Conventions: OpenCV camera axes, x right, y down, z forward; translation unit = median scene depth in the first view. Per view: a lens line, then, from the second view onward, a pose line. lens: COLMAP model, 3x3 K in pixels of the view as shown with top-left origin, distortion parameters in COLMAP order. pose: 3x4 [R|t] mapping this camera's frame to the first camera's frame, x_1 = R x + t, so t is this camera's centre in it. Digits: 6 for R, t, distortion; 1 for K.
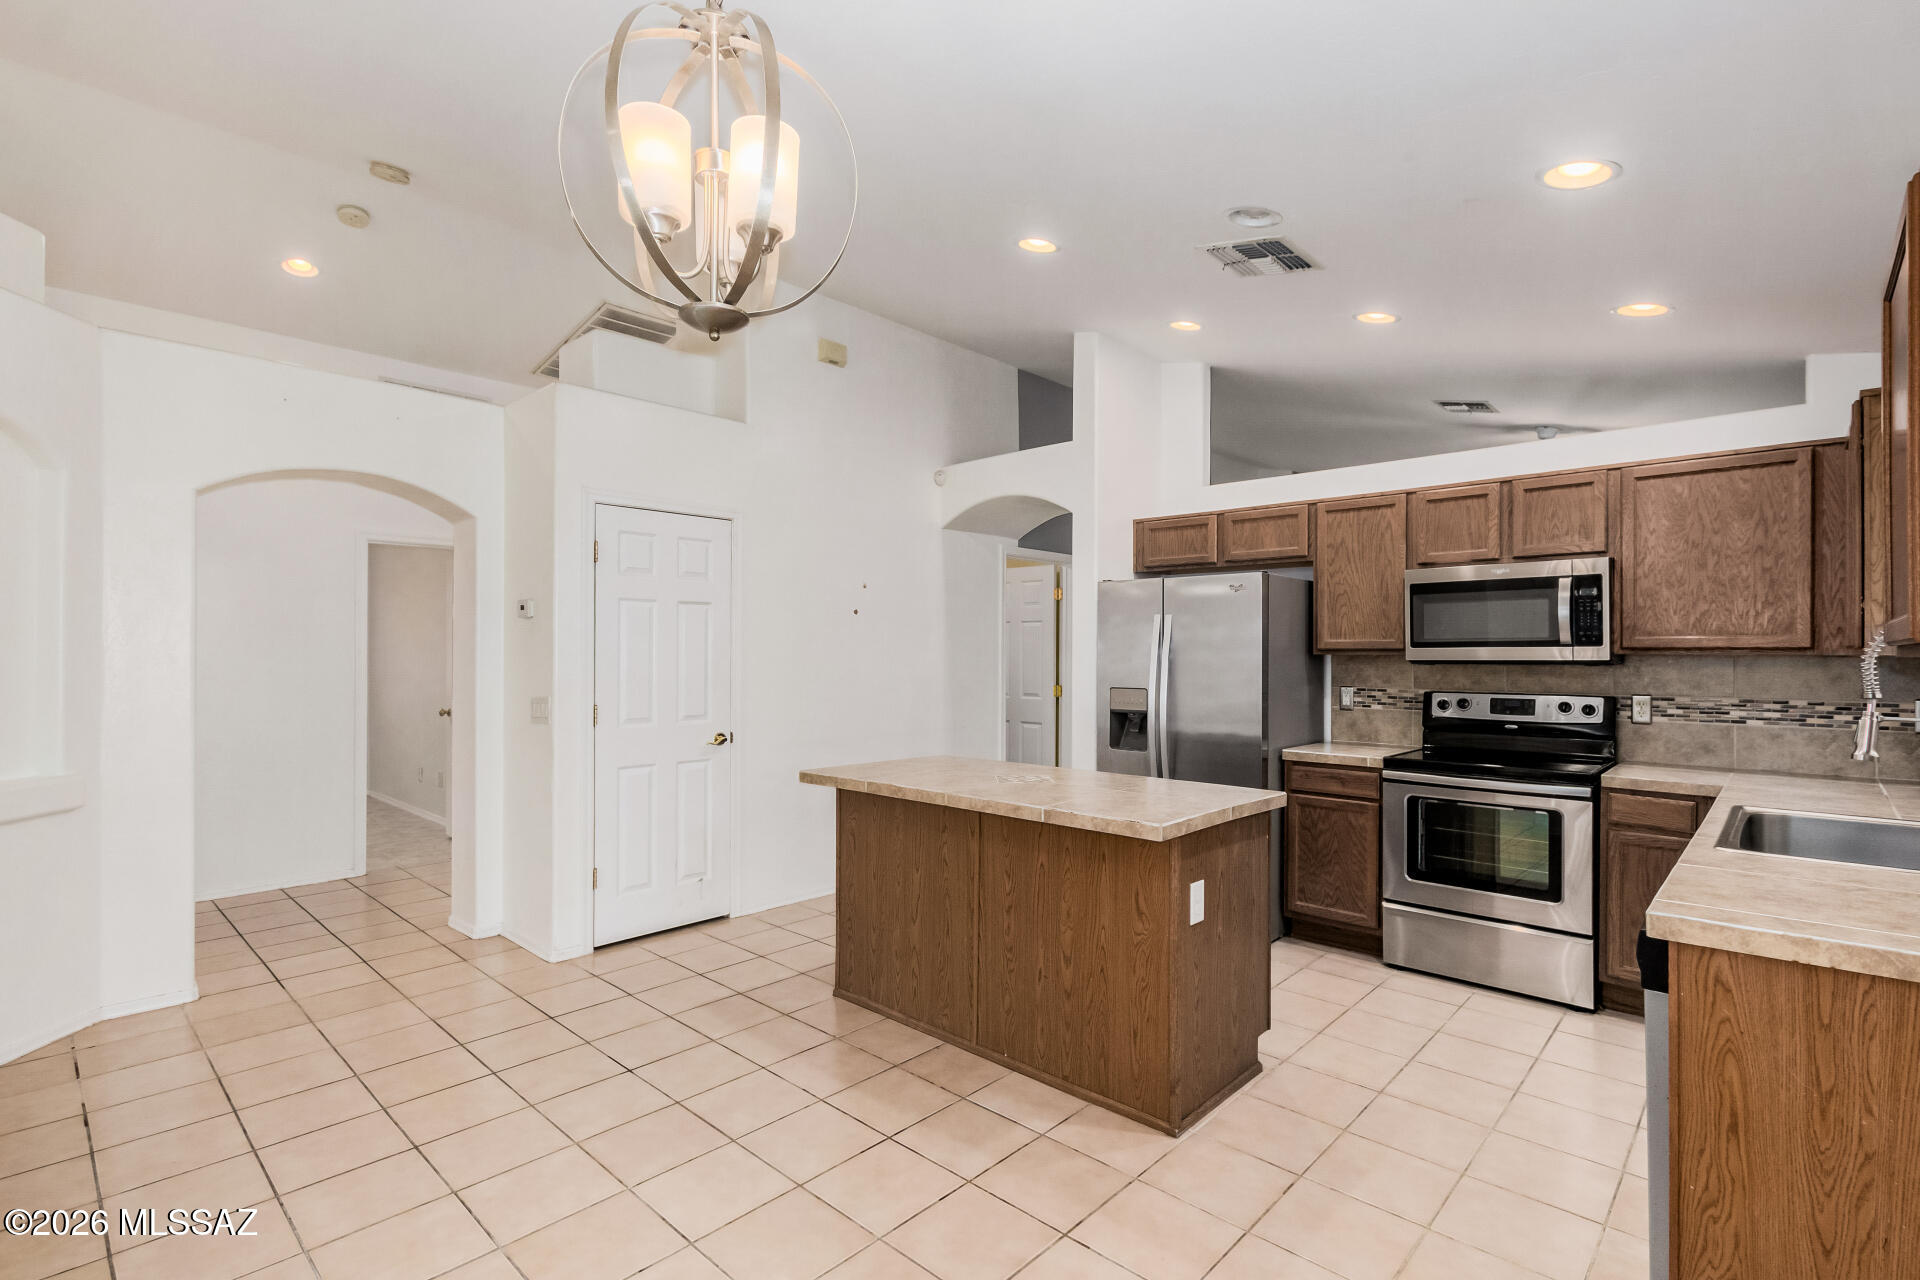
lens RADIAL K [[890.1, 0, 968.4], [0, 890.1, 652.4], [0, 0, 1]] dist [0.011204, -0.004939]
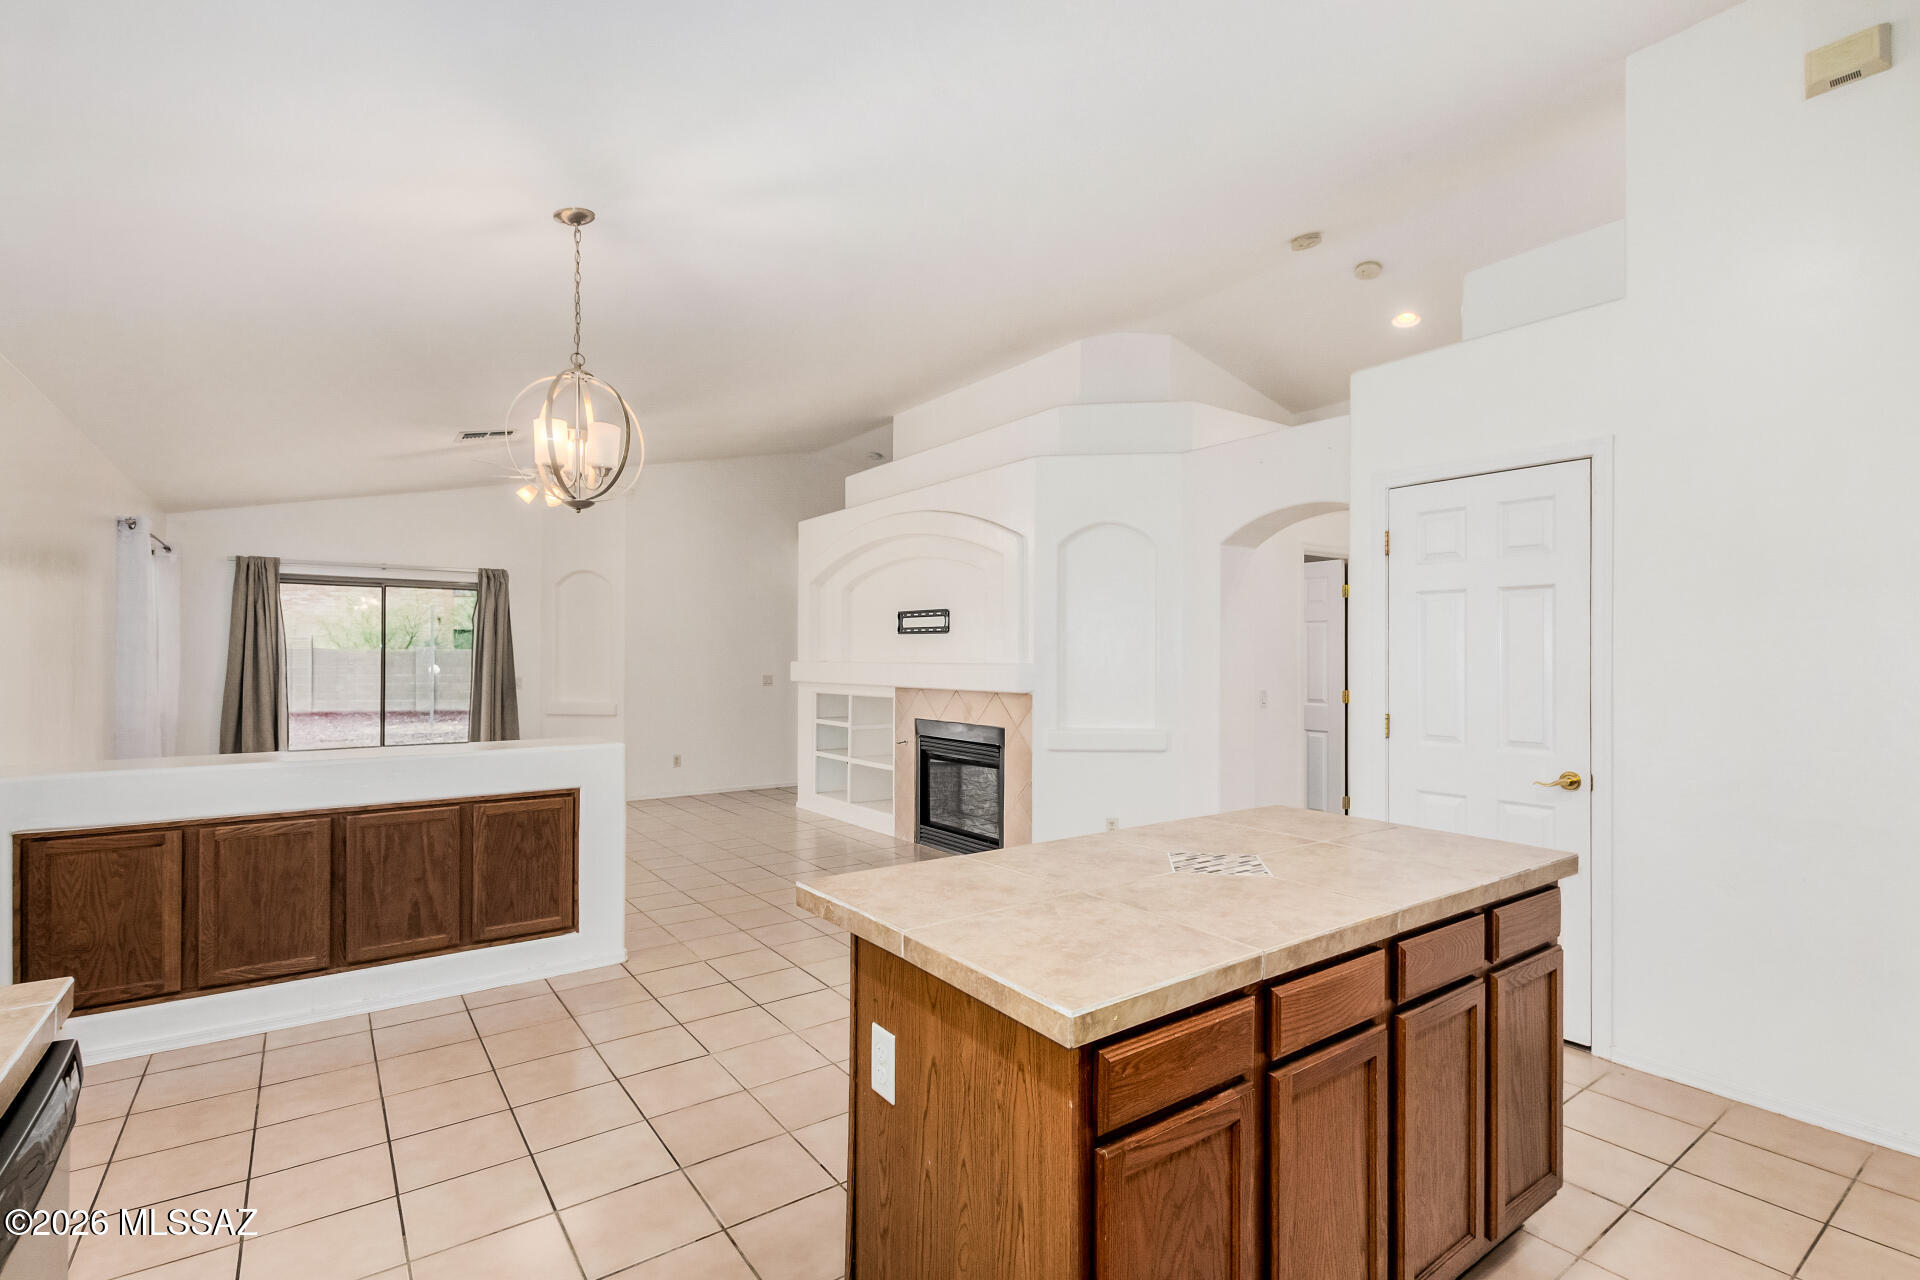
lens RADIAL K [[890.1, 0, 955.1], [0, 890.1, 649.5], [0, 0, 1]] dist [0.011204, -0.004939]
pose [[-0.200506, -0.009809, -0.979643, 0.571964], [-0.001568, 0.999952, -0.009691, 0.003435], [0.979691, -0.000407, -0.200512, 0.792087]]
